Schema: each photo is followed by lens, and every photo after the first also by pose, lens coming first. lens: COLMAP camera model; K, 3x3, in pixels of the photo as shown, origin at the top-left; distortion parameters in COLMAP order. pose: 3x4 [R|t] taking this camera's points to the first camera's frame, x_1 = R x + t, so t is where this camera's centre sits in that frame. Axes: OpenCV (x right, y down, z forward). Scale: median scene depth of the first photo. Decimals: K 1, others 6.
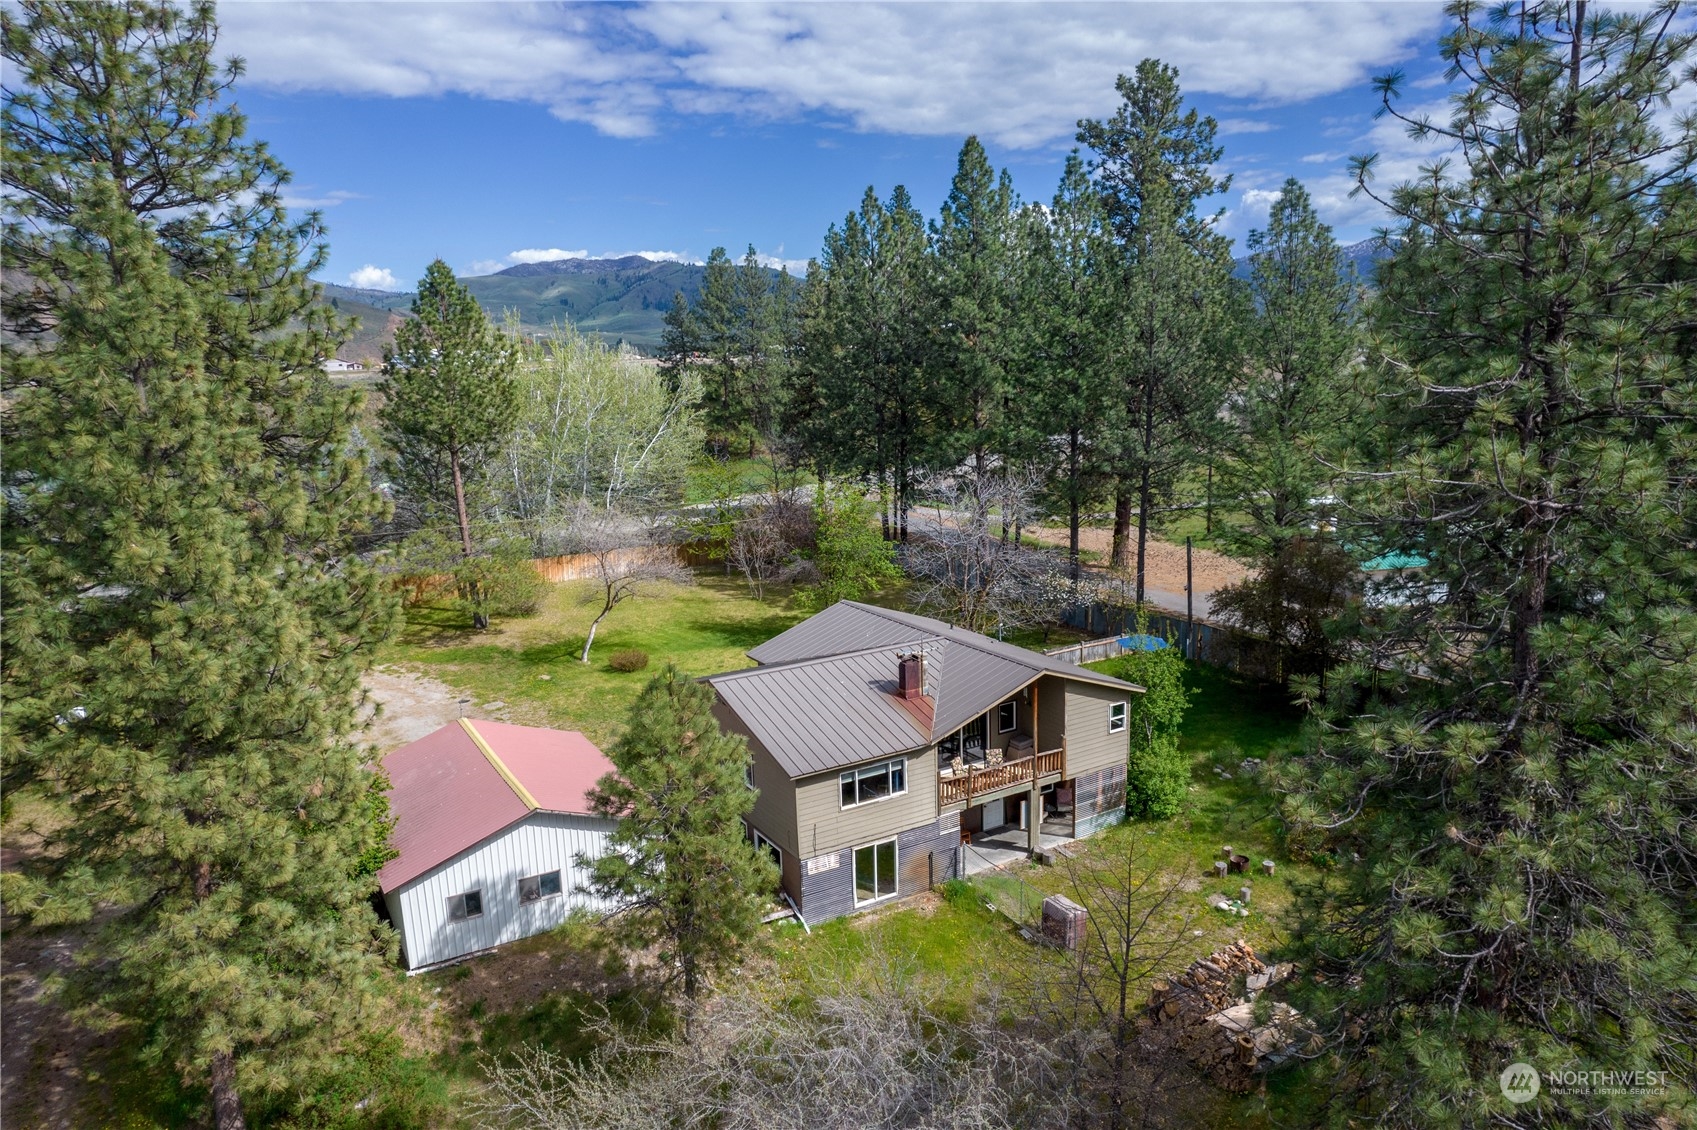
lens RADIAL K [[1087.8, 0, 876.4], [0, 1087.8, 556.3], [0, 0, 1]] dist [-0.070700, 0.054142]
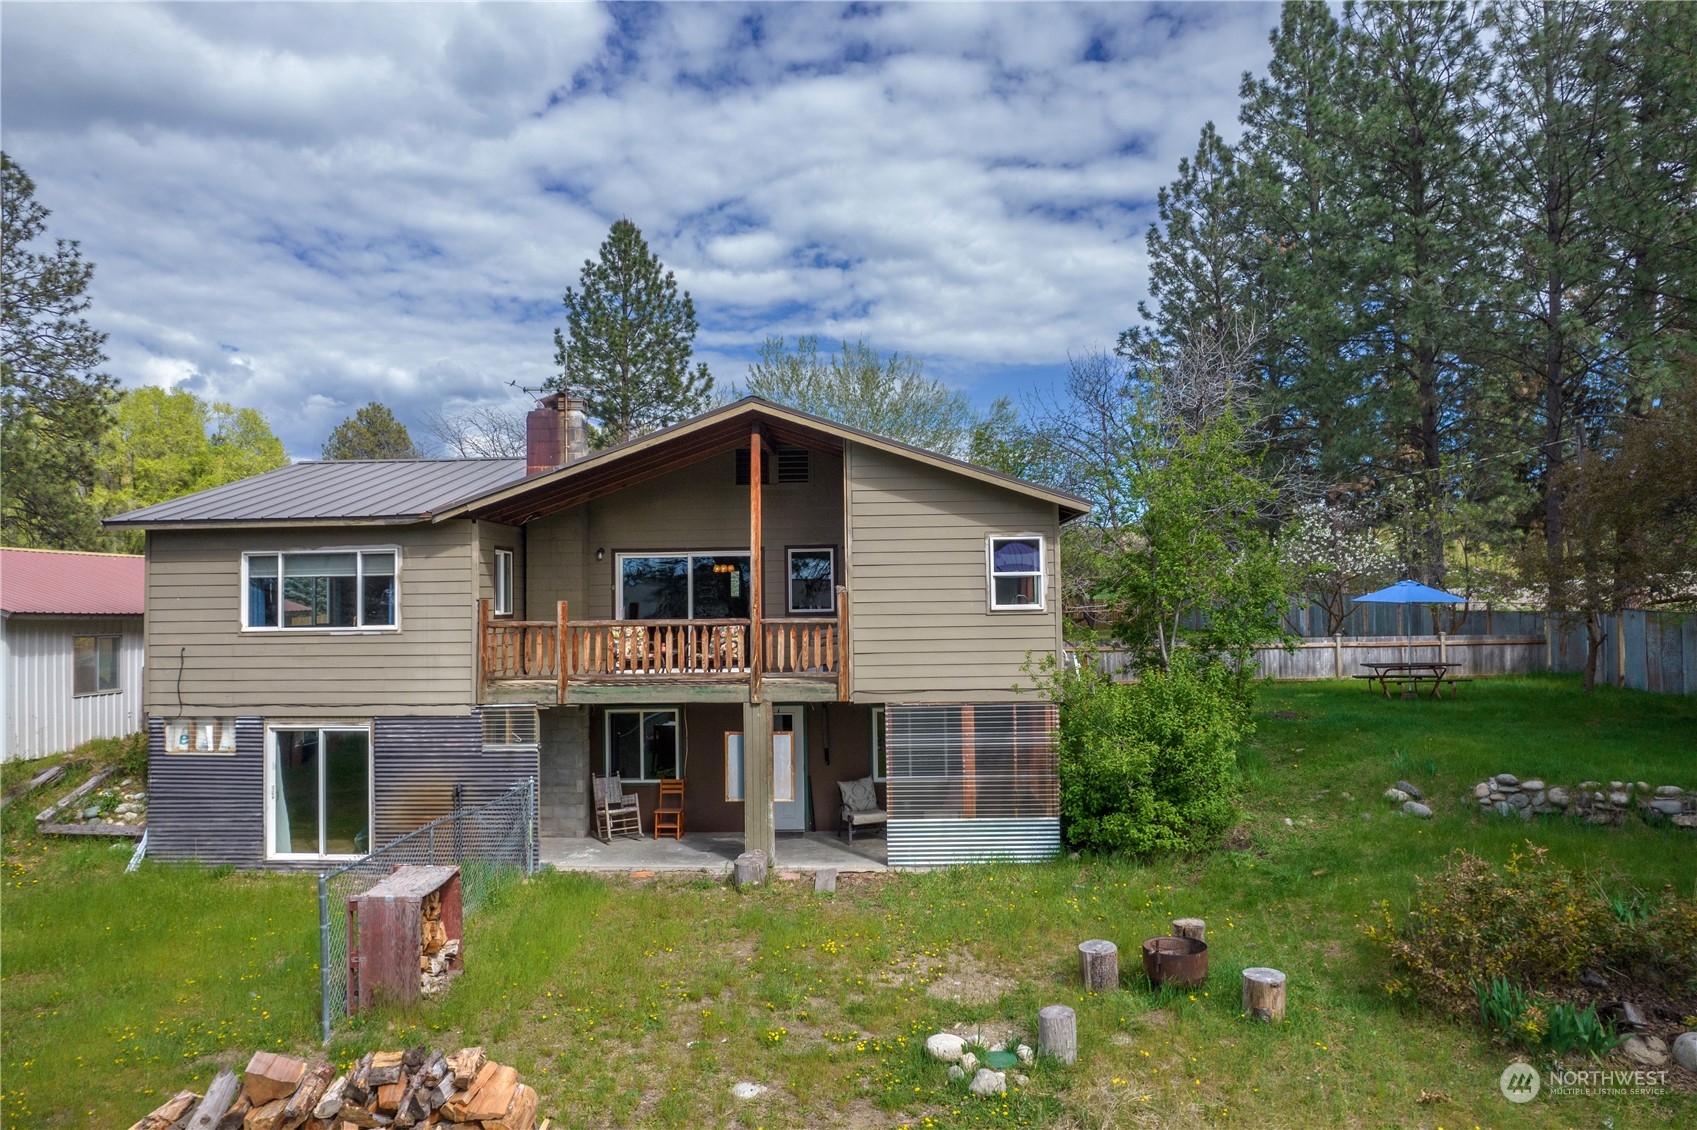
lens RADIAL K [[1087.8, 0, 848.3], [0, 1087.8, 573.6], [0, 0, 1]] dist [-0.070700, 0.054142]
pose [[0.849621, 0.013758, -0.527214, 0.383162], [-0.101955, 0.985087, -0.138597, 0.211635], [0.517445, 0.171507, 0.838353, 0.631009]]
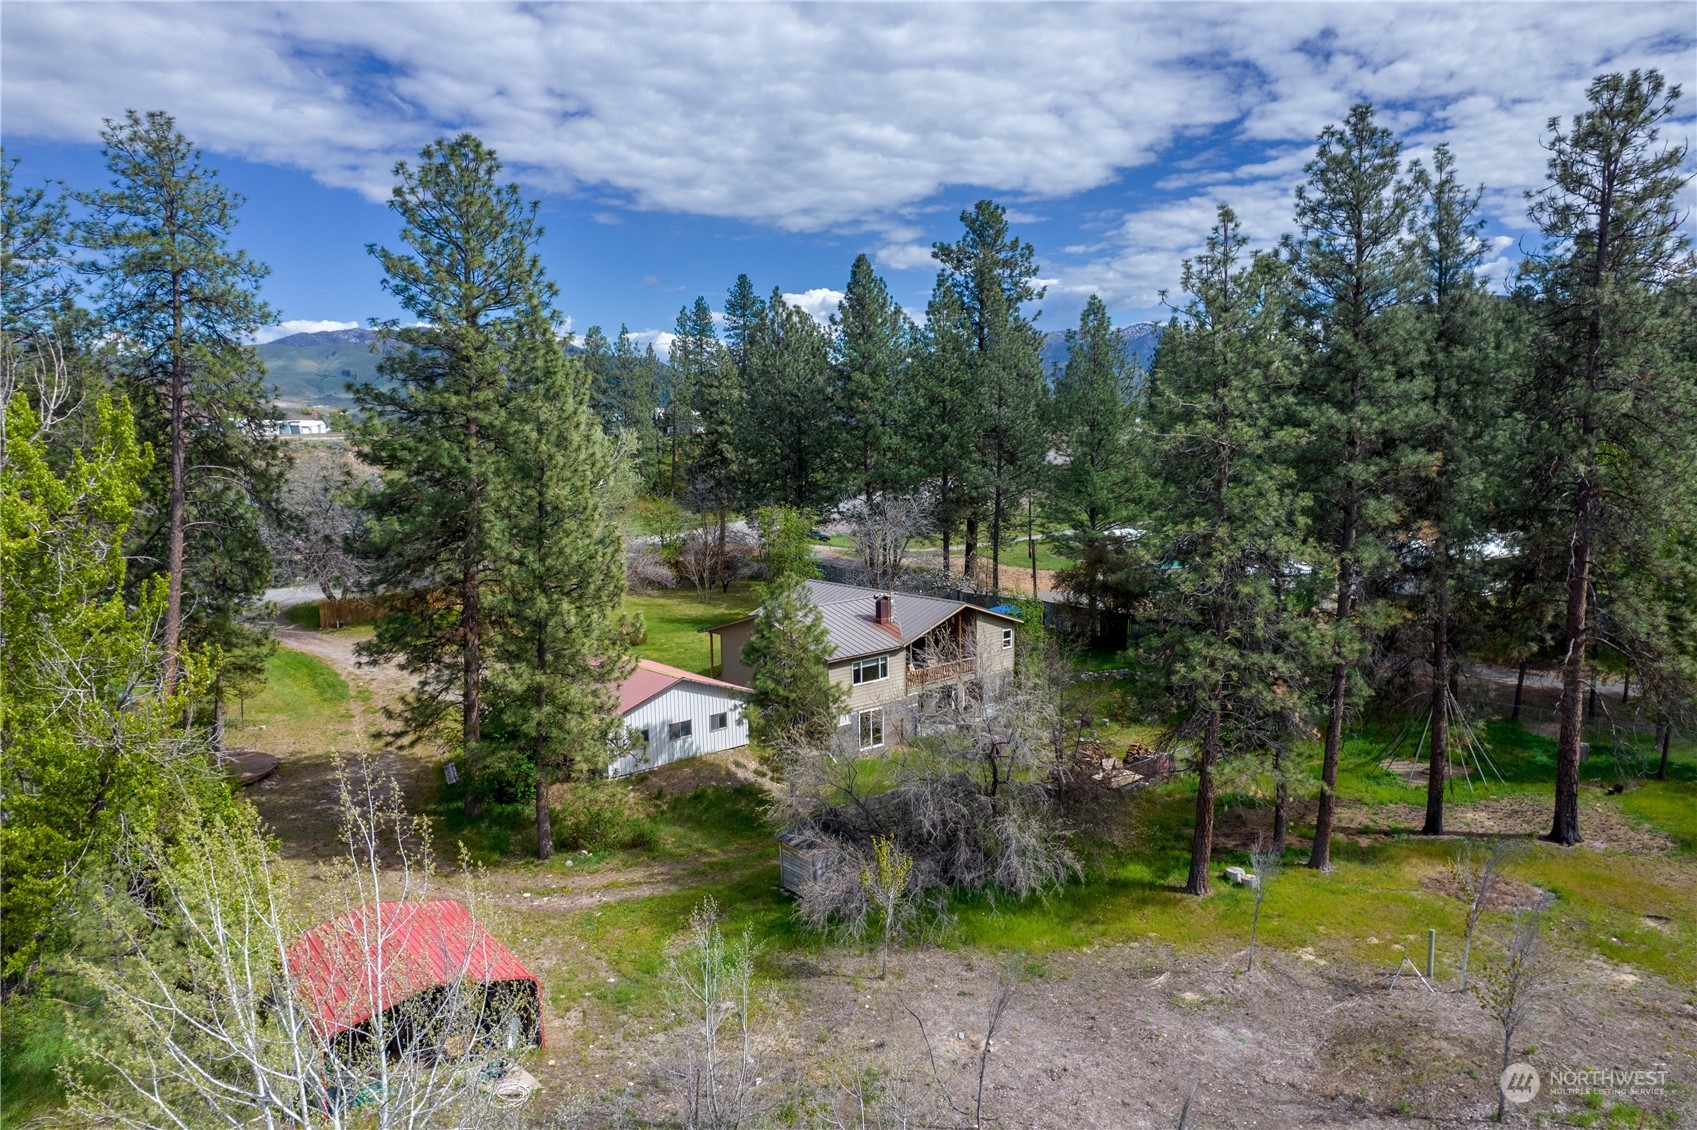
lens RADIAL K [[1087.8, 0, 856.4], [0, 1087.8, 566.7], [0, 0, 1]] dist [-0.070700, 0.054142]
pose [[0.985105, -0.014549, 0.171340, -0.258074], [0.024607, 0.998087, -0.056723, 0.127872], [-0.170187, 0.060094, 0.983578, -0.509823]]
